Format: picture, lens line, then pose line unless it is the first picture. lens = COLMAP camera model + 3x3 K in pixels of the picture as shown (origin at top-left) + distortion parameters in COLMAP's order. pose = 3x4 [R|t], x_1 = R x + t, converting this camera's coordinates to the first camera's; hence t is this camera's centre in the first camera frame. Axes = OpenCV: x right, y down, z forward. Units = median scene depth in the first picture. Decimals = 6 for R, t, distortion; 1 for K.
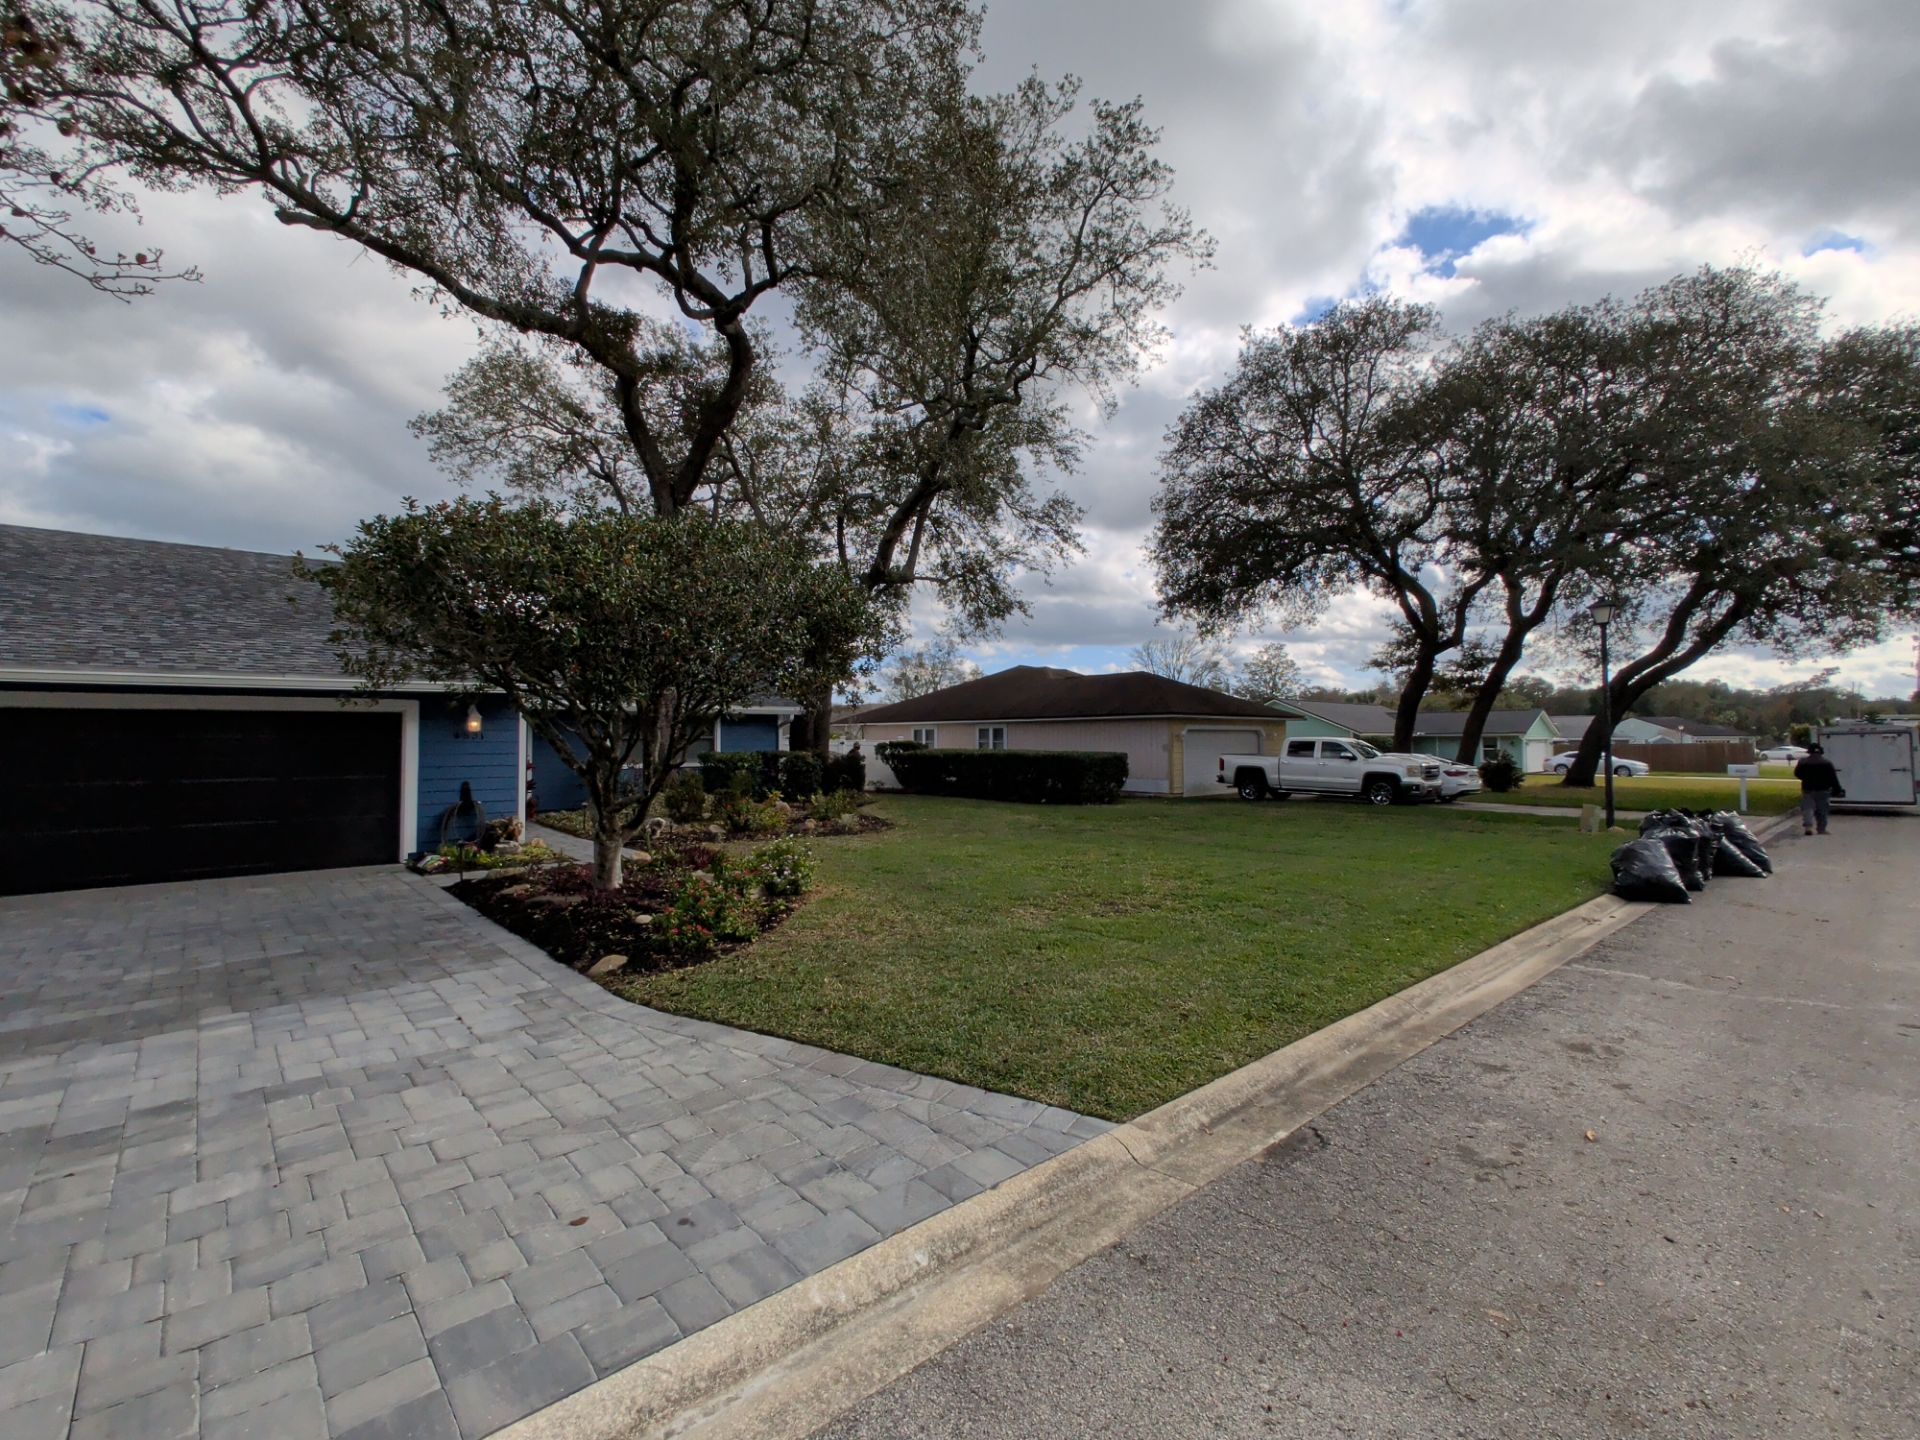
lens RADIAL K [[855.8, 0, 950.7], [0, 855.8, 710.9], [0, 0, 1]] dist [0.004842, 0.001517]
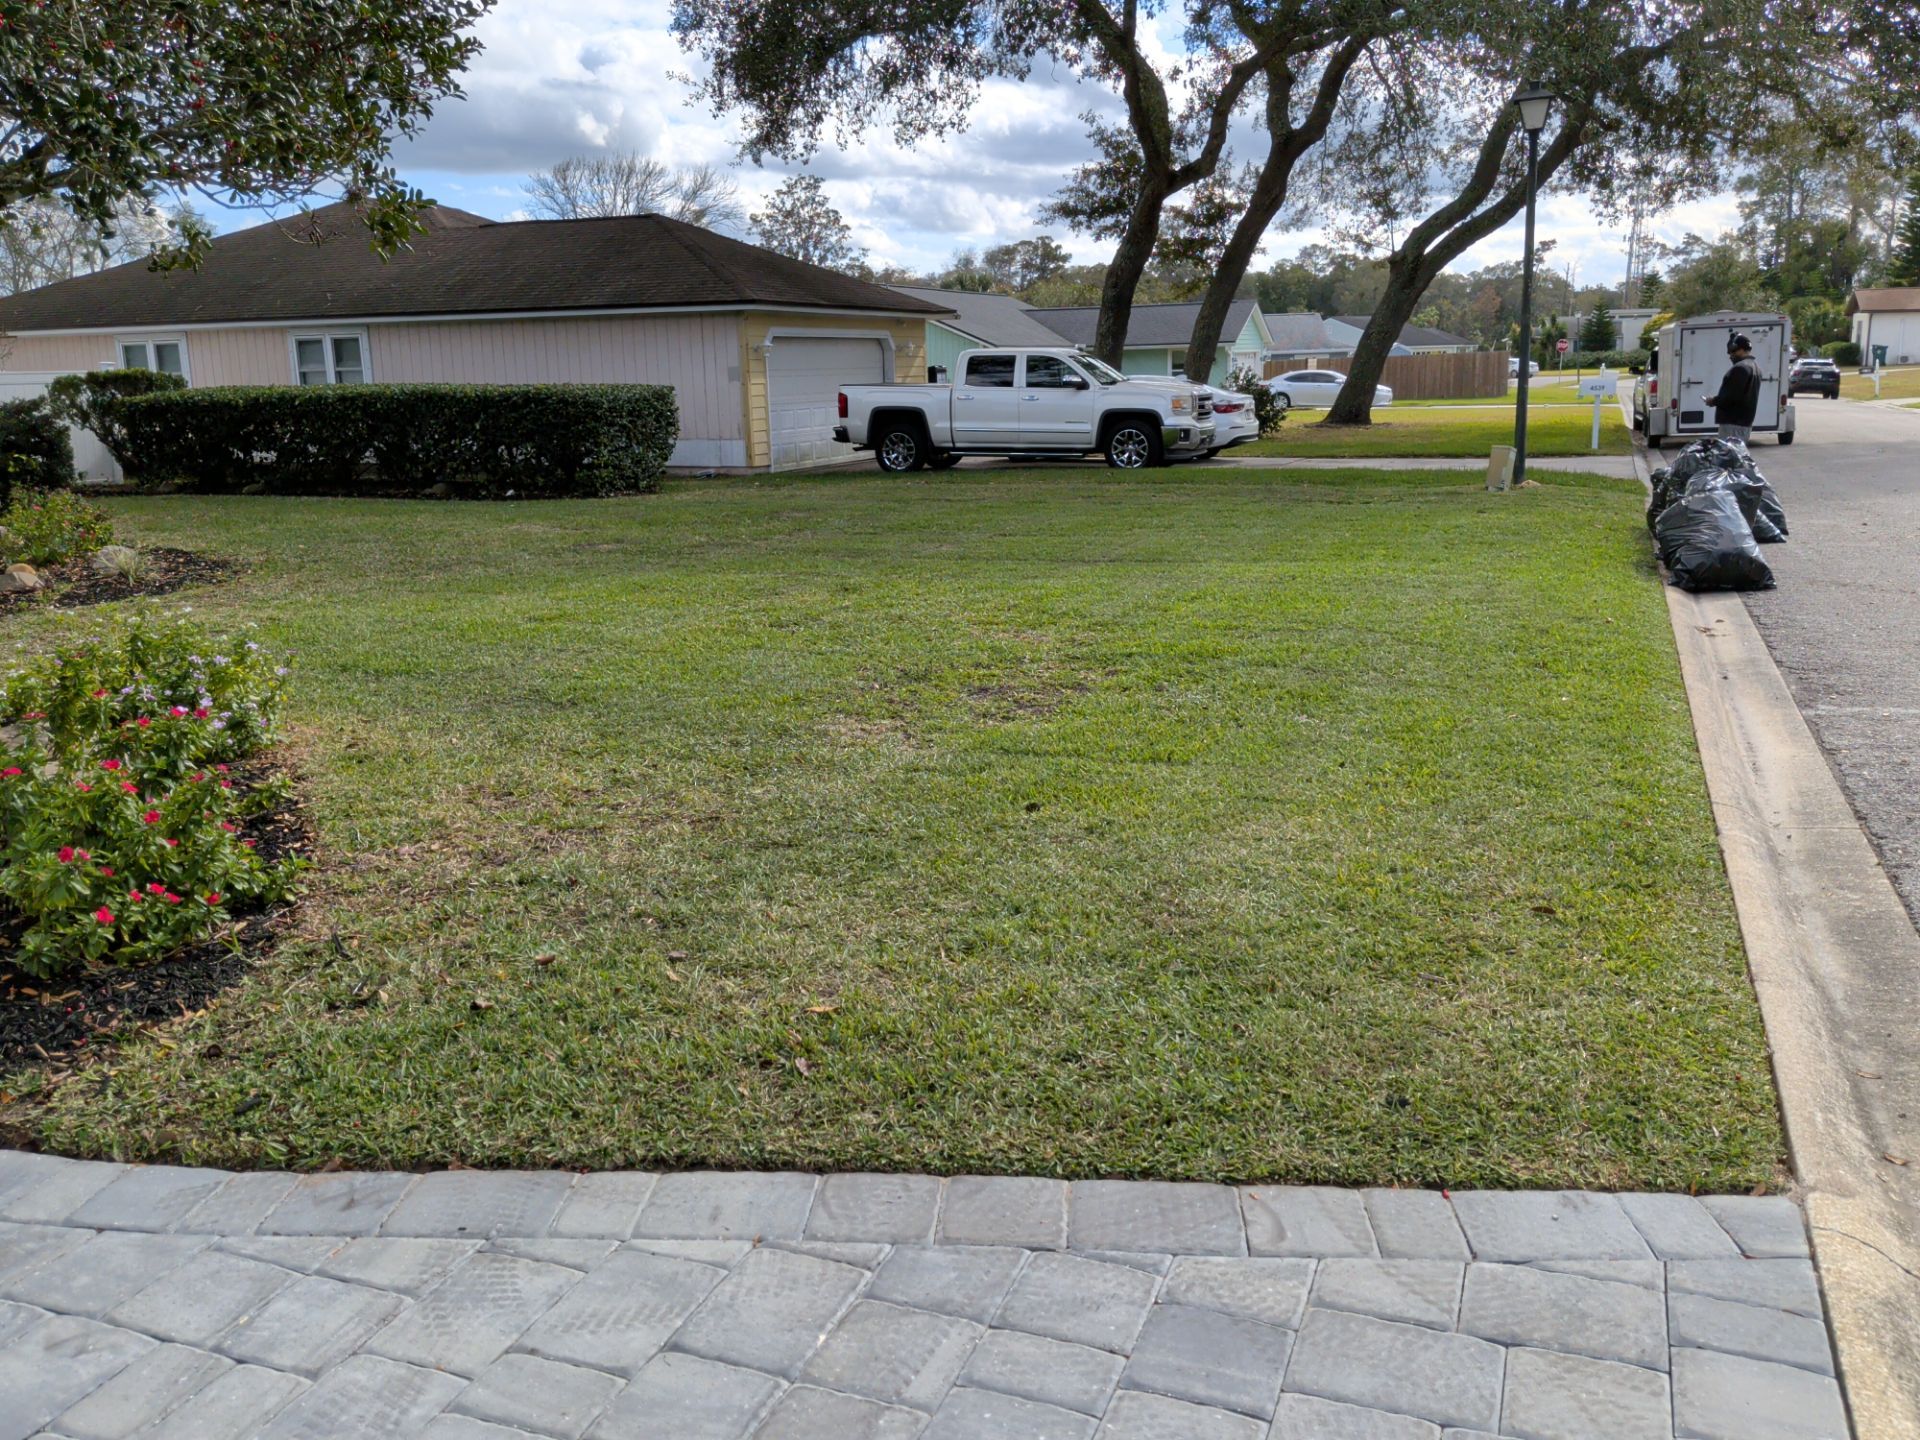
lens RADIAL K [[1619.7, 0, 965.1], [0, 1619.7, 714.9], [0, 0, 1]] dist [0.075392, -0.118215]
pose [[0.887435, -0.113591, 0.446718, -0.125896], [0.003579, 0.970828, 0.239751, 0.015421], [-0.460919, -0.211165, 0.861953, 0.139588]]
